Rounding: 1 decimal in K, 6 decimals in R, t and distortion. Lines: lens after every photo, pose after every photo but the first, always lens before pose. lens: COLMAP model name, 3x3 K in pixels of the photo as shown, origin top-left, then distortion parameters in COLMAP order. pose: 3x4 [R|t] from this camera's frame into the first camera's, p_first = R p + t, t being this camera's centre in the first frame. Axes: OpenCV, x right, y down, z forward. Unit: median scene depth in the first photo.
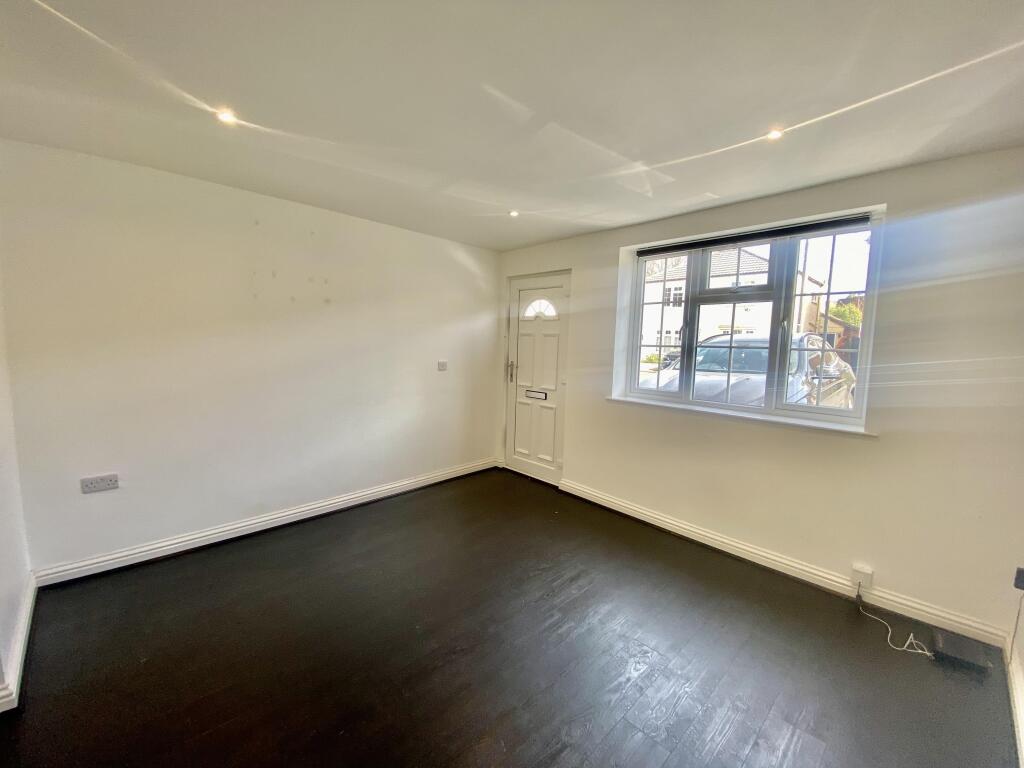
lens RADIAL K [[404.9, 0, 498.3], [0, 404.9, 380.3], [0, 0, 1]] dist [0.020471, -0.027764]
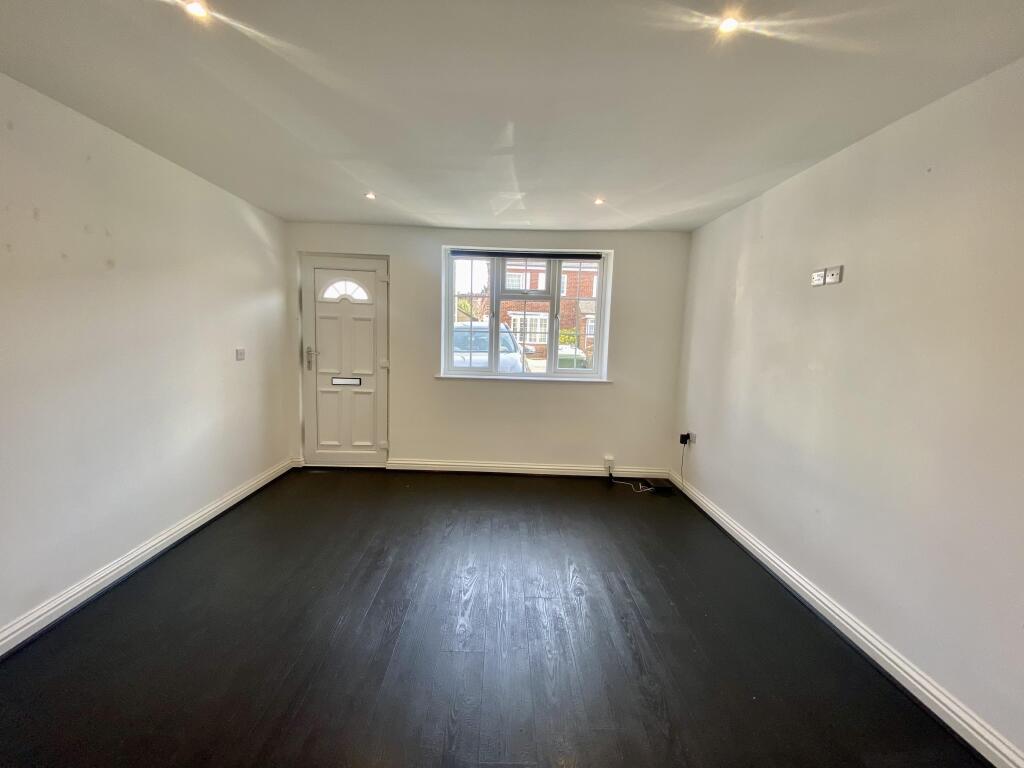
lens RADIAL K [[411.1, 0, 511.7], [0, 411.1, 381.6], [0, 0, 1]] dist [0.022283, -0.020057]
pose [[0.671334, -0.085309, 0.736229, -0.376769], [0.057645, 0.996355, 0.062887, -0.002292], [-0.738910, 0.000222, 0.673804, 0.054209]]
